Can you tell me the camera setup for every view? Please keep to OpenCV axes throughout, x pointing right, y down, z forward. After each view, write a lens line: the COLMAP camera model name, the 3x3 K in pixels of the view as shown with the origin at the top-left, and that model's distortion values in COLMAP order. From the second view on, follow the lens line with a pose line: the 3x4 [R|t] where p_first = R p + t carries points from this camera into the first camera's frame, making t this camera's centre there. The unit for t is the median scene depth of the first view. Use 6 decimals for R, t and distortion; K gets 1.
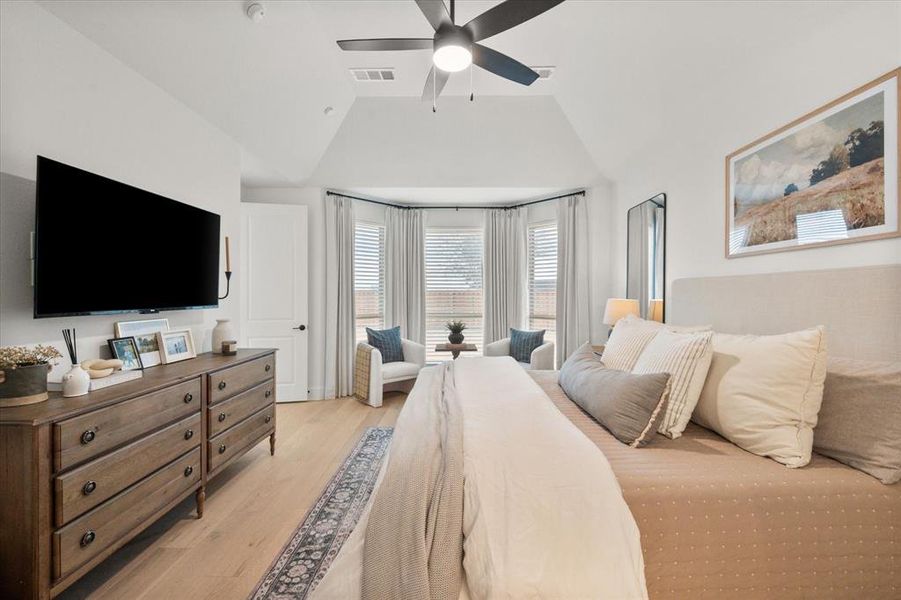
lens RADIAL K [[356.4, 0, 453.5], [0, 356.4, 292.7], [0, 0, 1]] dist [-0.001031, -0.000122]
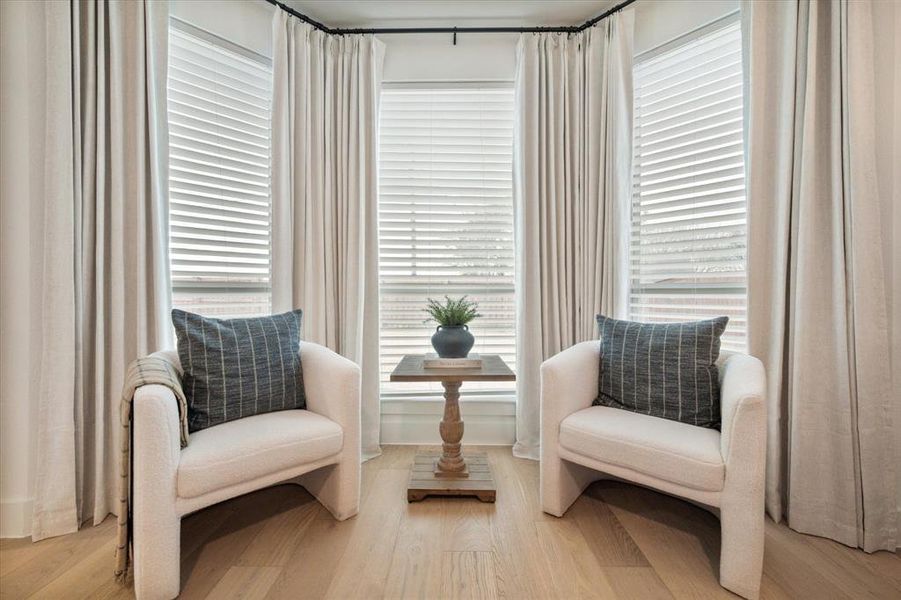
lens RADIAL K [[356.4, 0, 453.5], [0, 356.4, 292.7], [0, 0, 1]] dist [-0.001031, -0.000122]
pose [[0.999969, -0.002611, -0.007407, 0.010975], [0.002660, 0.999974, 0.006731, 0.071954], [0.007390, -0.006750, 0.999950, 0.612984]]
